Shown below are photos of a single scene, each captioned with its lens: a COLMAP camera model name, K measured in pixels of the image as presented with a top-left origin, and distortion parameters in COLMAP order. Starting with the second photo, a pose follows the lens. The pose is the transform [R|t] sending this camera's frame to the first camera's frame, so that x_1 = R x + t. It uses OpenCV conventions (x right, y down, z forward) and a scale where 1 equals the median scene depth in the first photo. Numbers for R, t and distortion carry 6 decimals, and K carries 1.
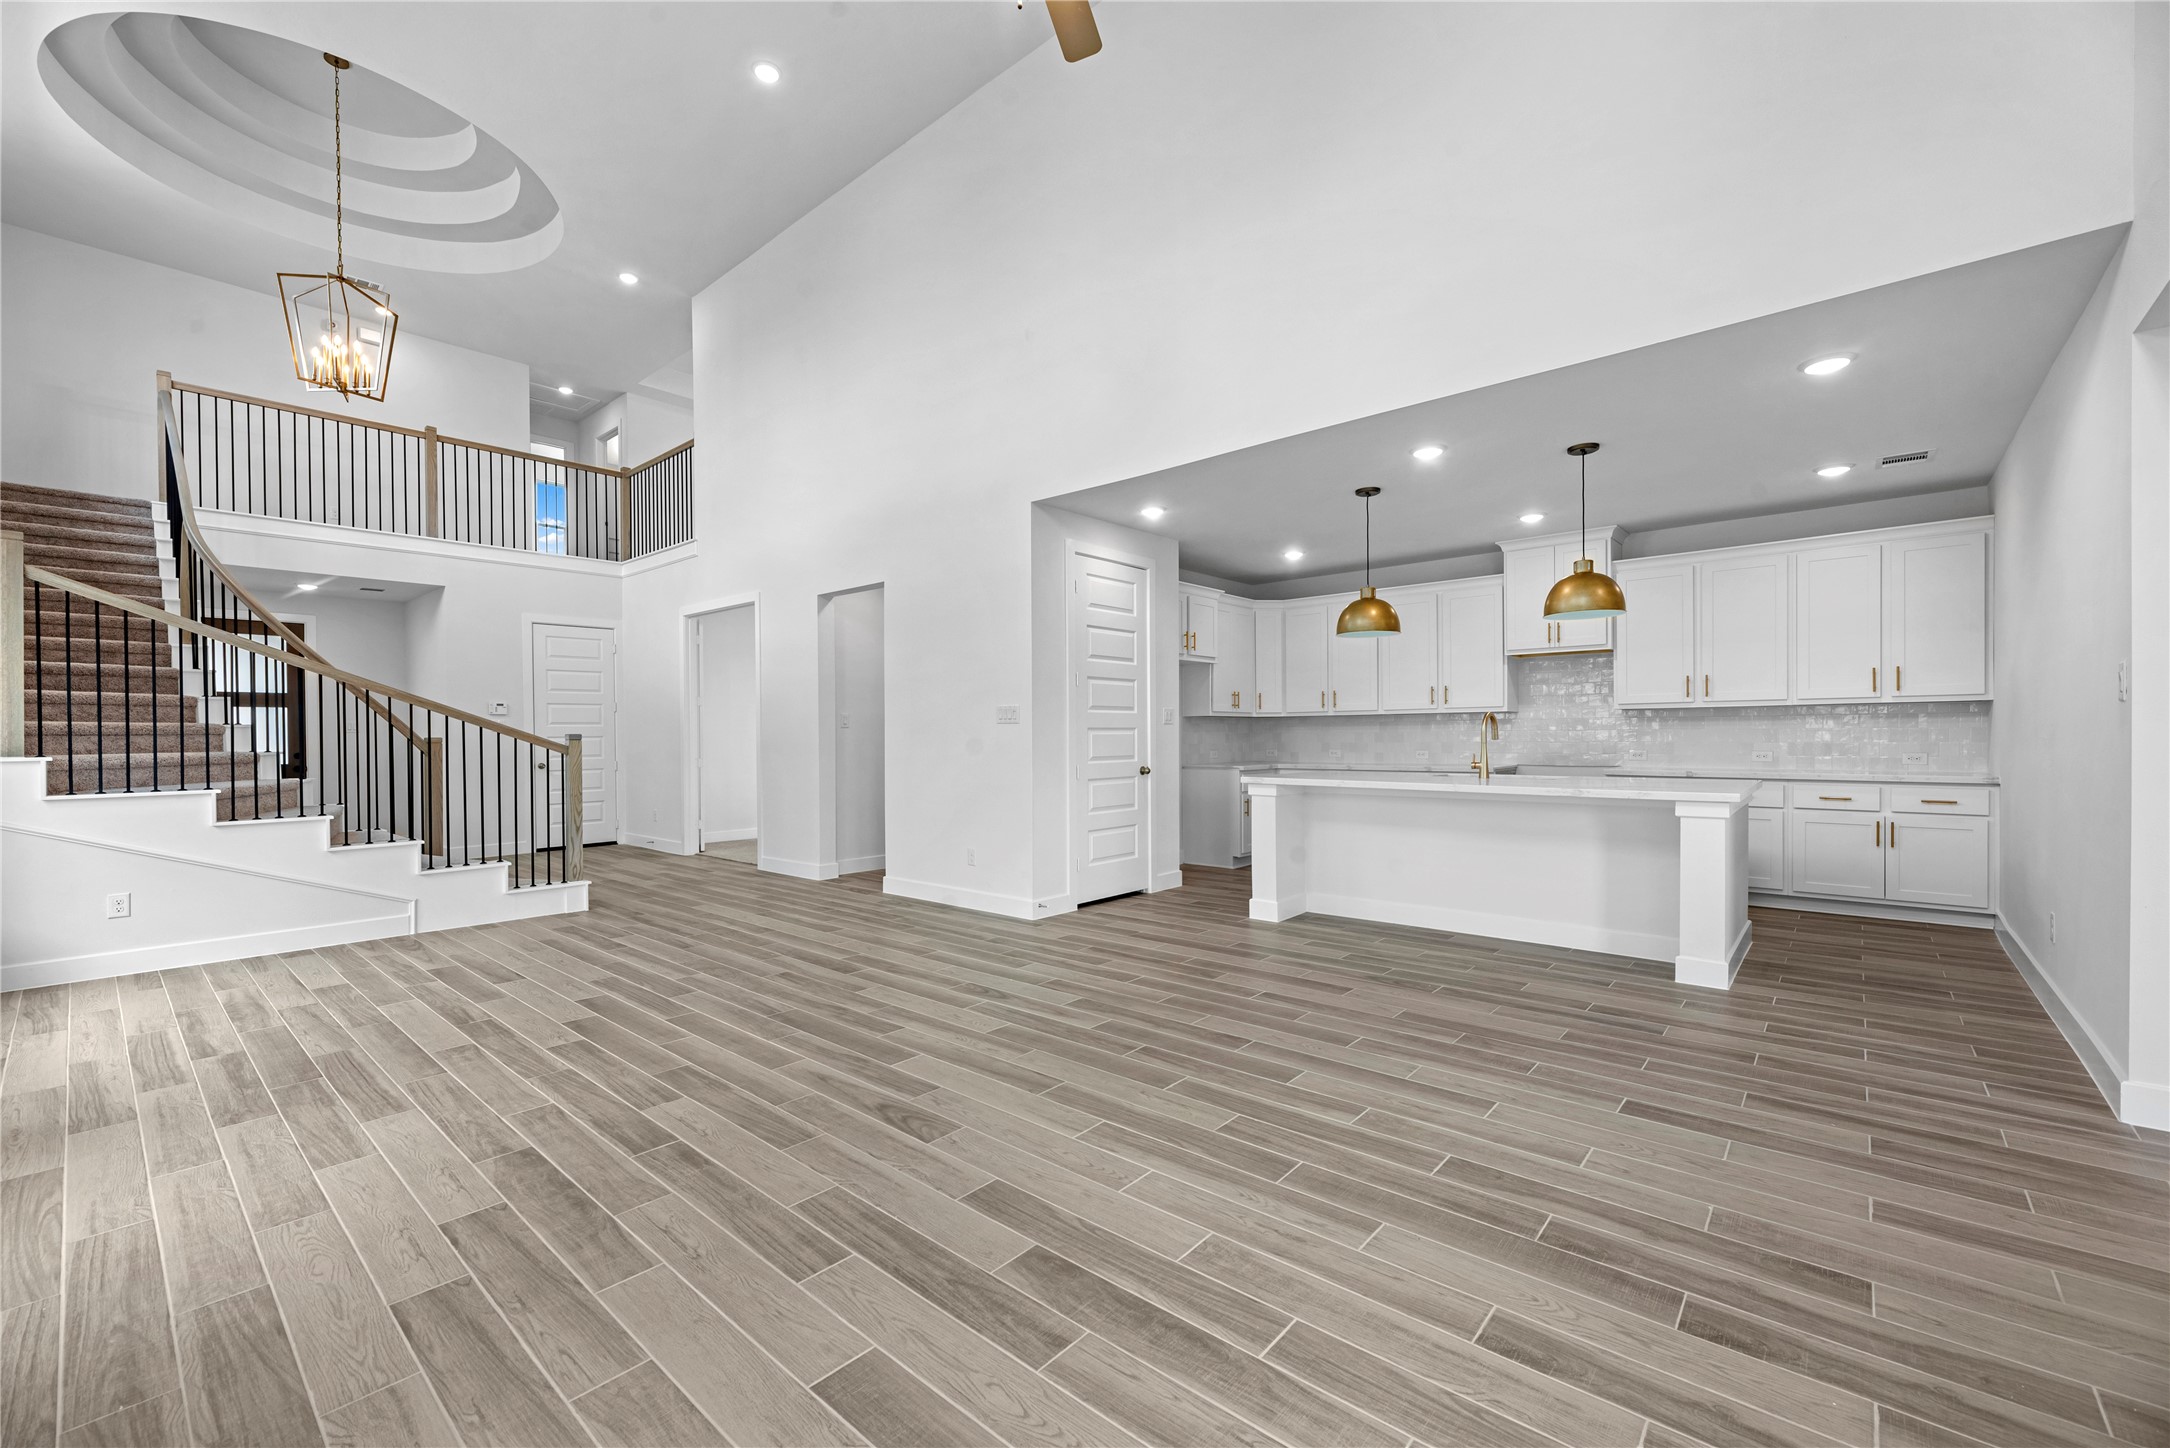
lens RADIAL K [[893.0, 0, 1101.2], [0, 893.0, 730.3], [0, 0, 1]] dist [0.000829, -0.000169]
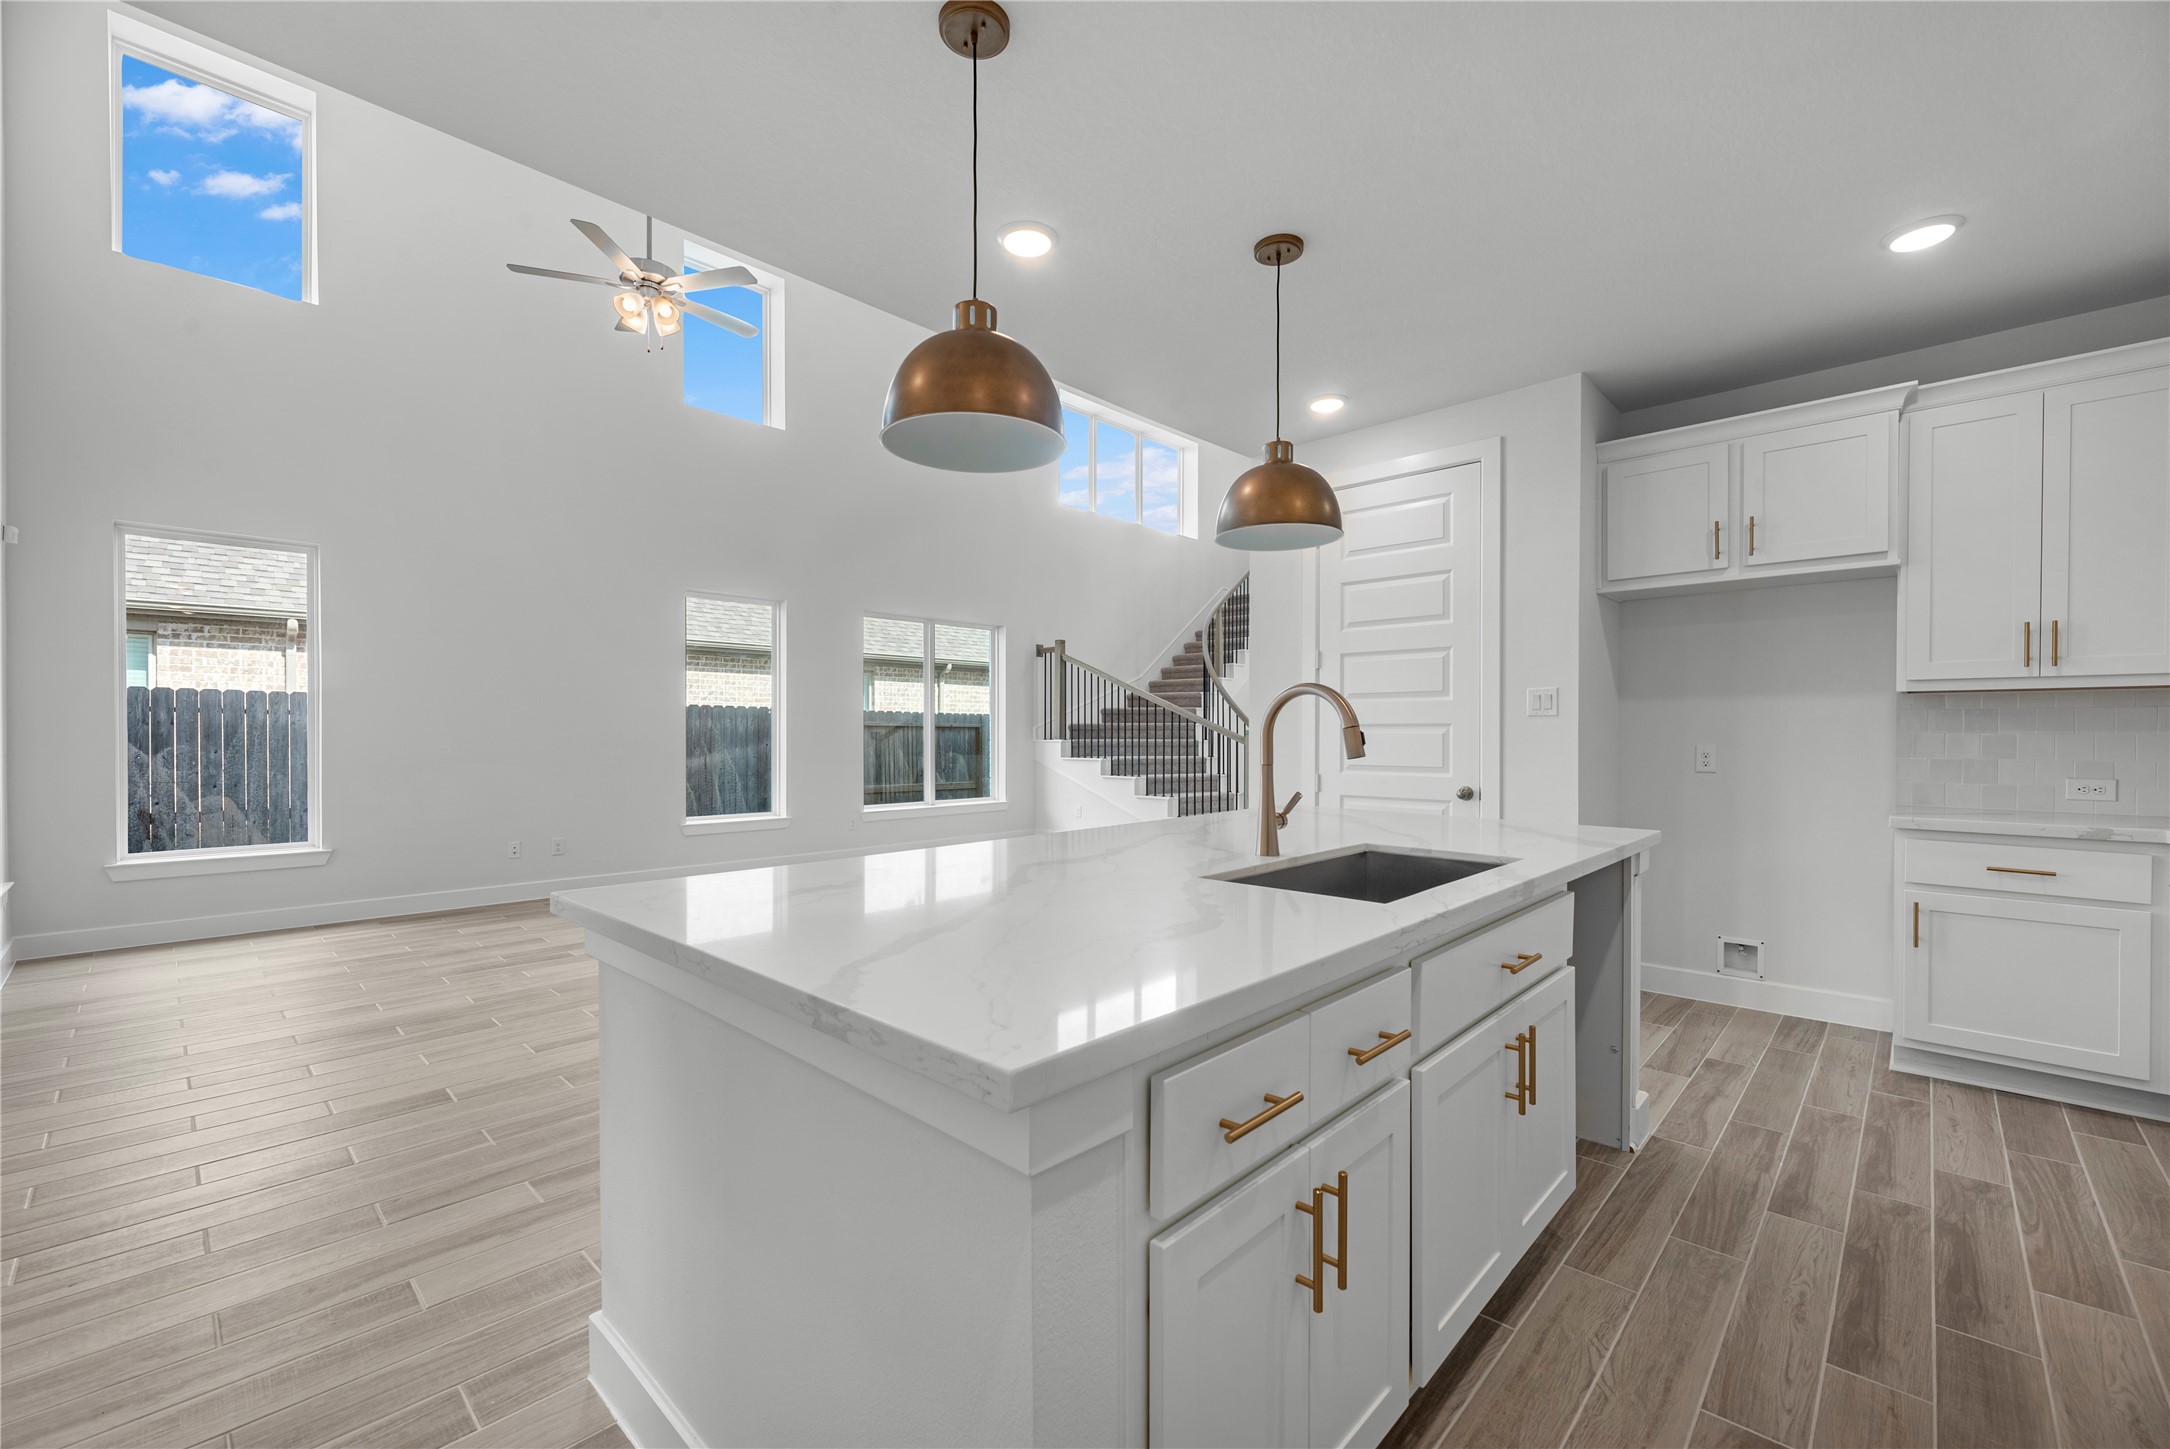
lens RADIAL K [[893.0, 0, 1076.3], [0, 893.0, 748.4], [0, 0, 1]] dist [0.000829, -0.000169]
pose [[-0.069100, 0.021156, -0.997385, 0.655229], [0.006574, 0.999763, 0.020751, -0.000756], [0.997588, -0.005123, -0.069223, 0.740061]]
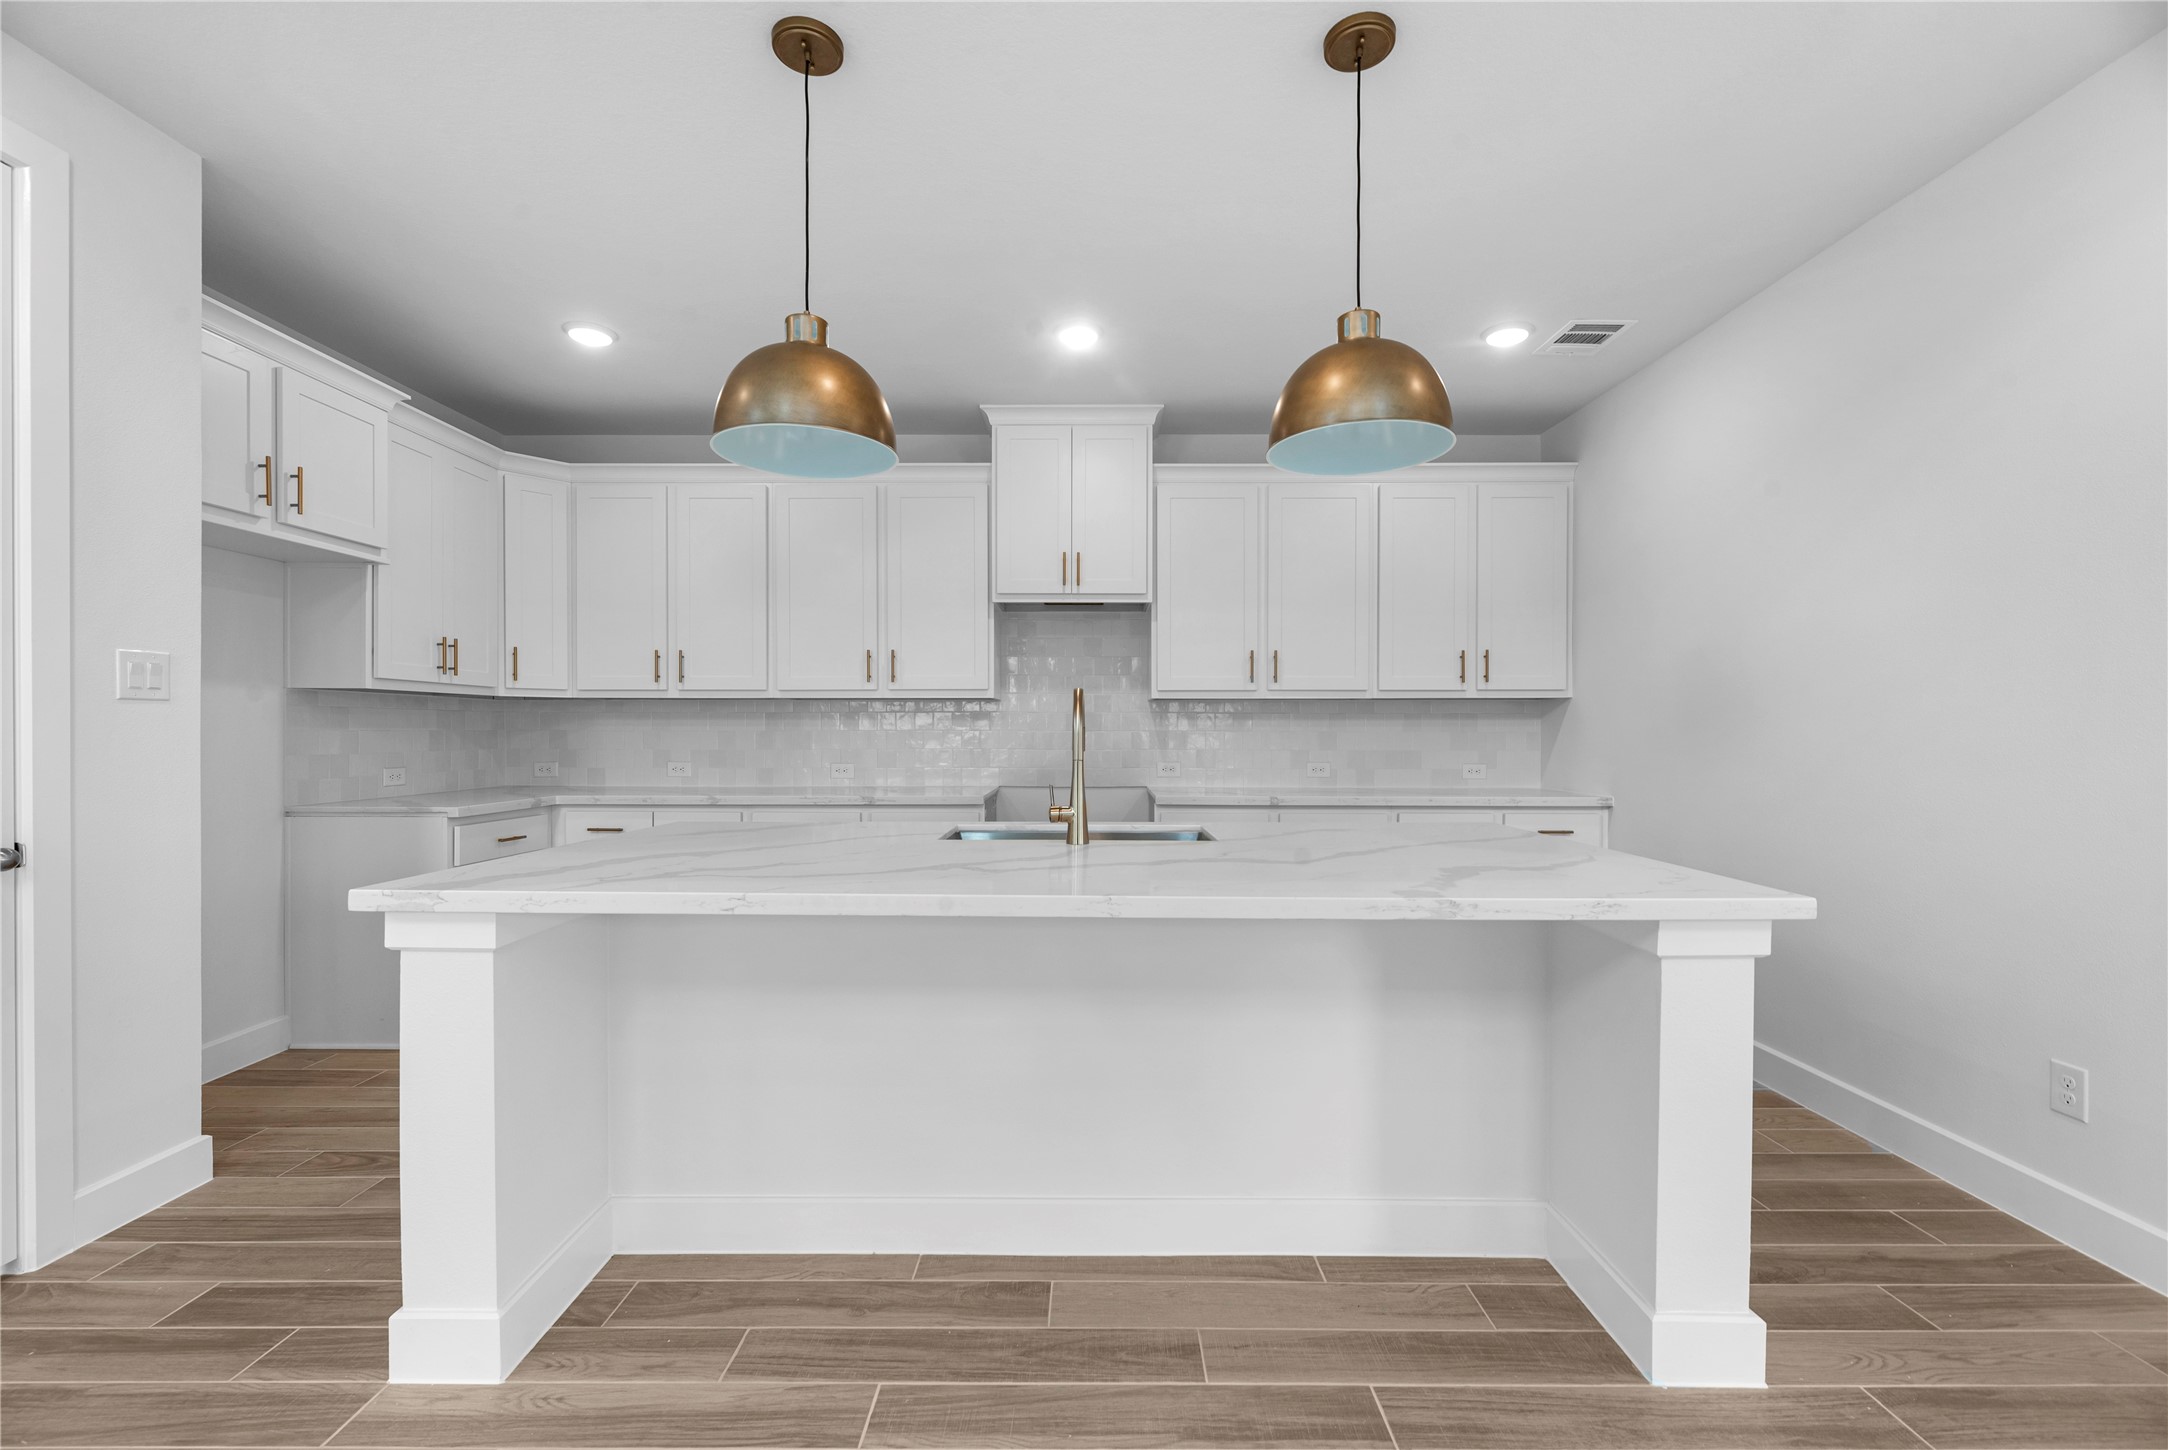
lens RADIAL K [[892.2, 0, 1088.2], [0, 892.2, 749.8], [0, 0, 1]] dist [0.000829, -0.000169]
pose [[0.765129, -0.004713, 0.643860, 0.128528], [-0.011183, 0.999725, 0.020608, 0.000312], [-0.643780, -0.022968, 0.764866, 0.535495]]
